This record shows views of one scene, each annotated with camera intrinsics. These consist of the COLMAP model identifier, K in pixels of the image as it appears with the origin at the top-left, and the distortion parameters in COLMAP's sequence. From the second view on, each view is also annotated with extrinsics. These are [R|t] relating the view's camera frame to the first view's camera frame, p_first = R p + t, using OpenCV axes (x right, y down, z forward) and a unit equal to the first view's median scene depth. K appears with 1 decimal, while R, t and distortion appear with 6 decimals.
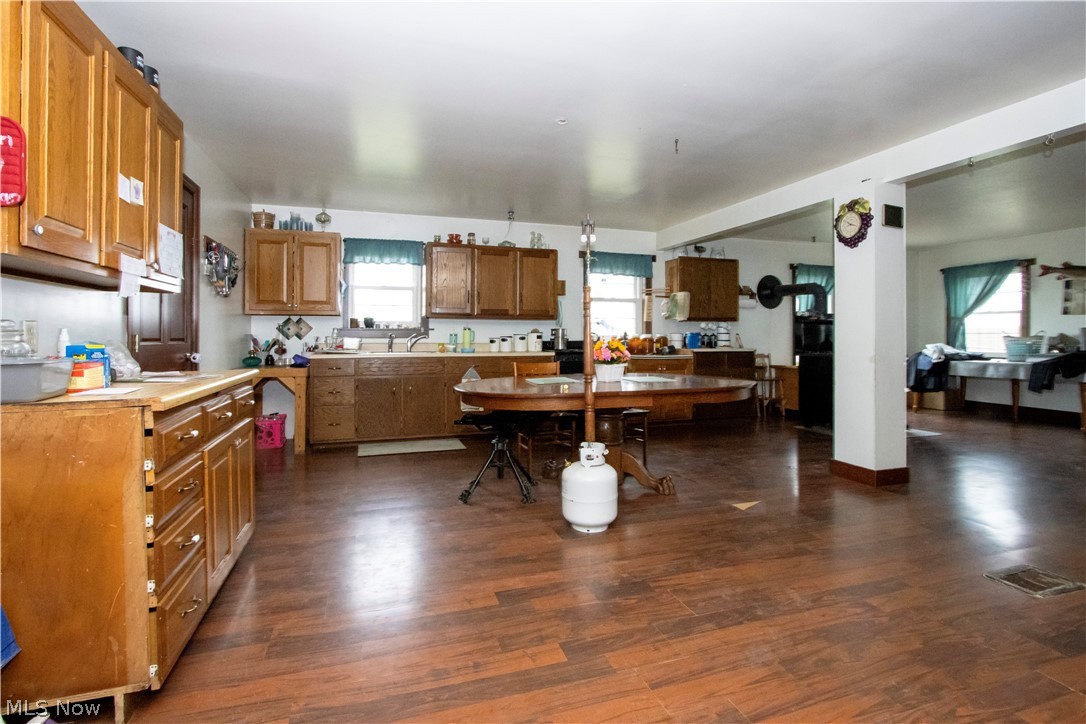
lens RADIAL K [[502.0, 0, 536.9], [0, 502.0, 333.7], [0, 0, 1]] dist [-0.018451, 0.001278]
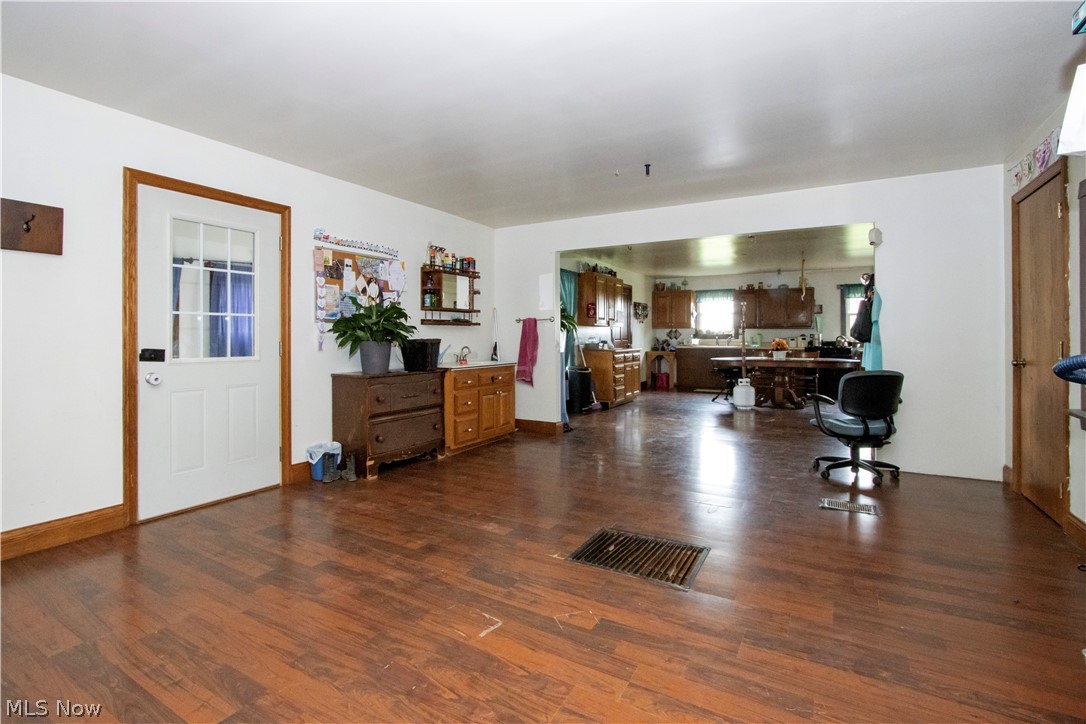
lens RADIAL K [[502.0, 0, 536.7], [0, 502.0, 335.0], [0, 0, 1]] dist [-0.018451, 0.001278]
pose [[0.659660, -0.000339, -0.751565, 0.692374], [0.003081, 0.999993, 0.002254, -0.013076], [0.751558, -0.003802, 0.659656, -0.808945]]
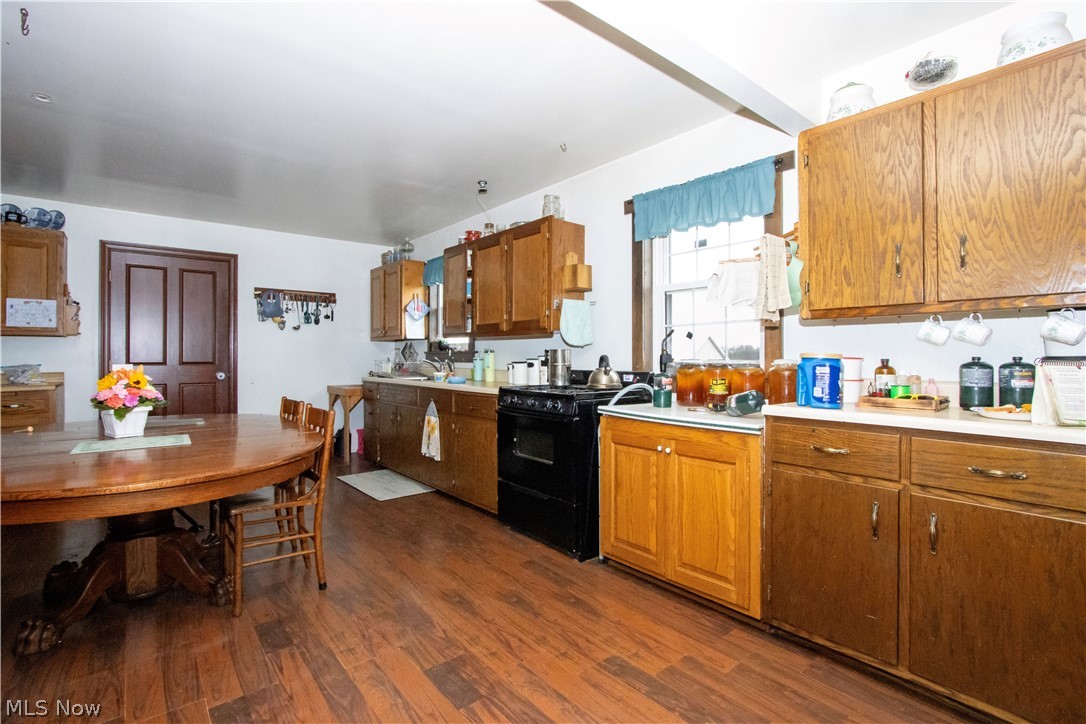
lens RADIAL K [[502.0, 0, 539.5], [0, 502.0, 355.2], [0, 0, 1]] dist [-0.018451, 0.001278]
pose [[0.373278, -0.001089, -0.927719, 0.582950], [0.007598, 0.999969, 0.001883, -0.004551], [0.927688, -0.007752, 0.373275, 0.774380]]
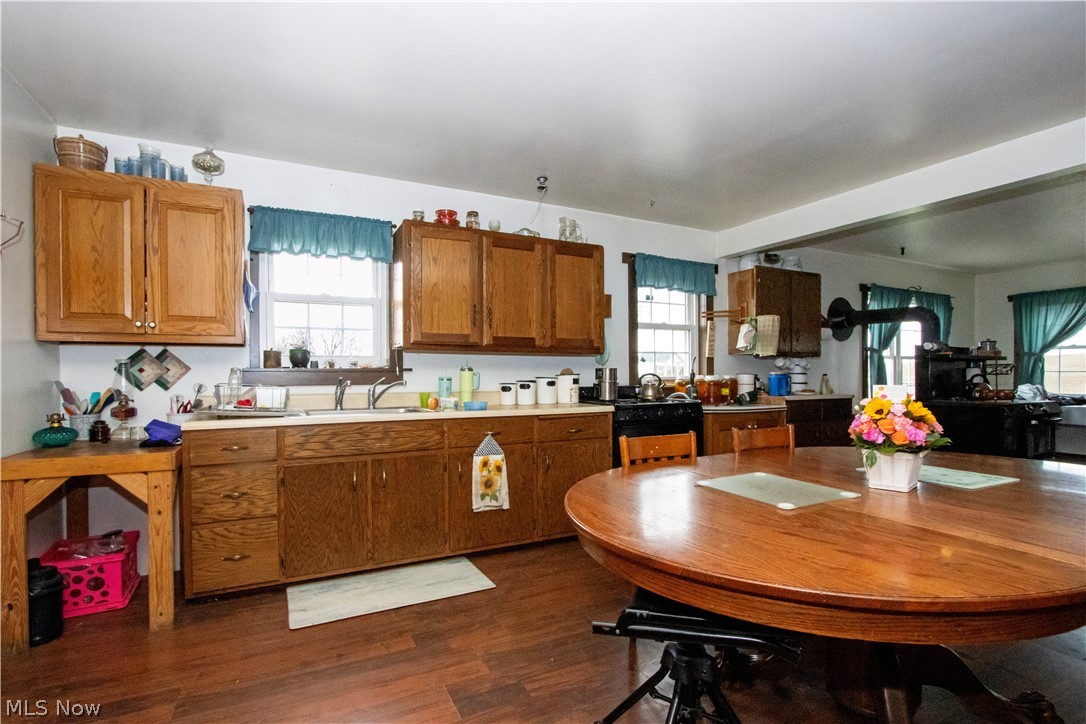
lens RADIAL K [[502.0, 0, 531.2], [0, 502.0, 384.3], [0, 0, 1]] dist [-0.018451, 0.001278]
pose [[0.989257, -0.009037, 0.145909, -0.148707], [0.006142, 0.999776, 0.020276, -0.002666], [-0.146059, -0.019162, 0.989090, 0.377474]]
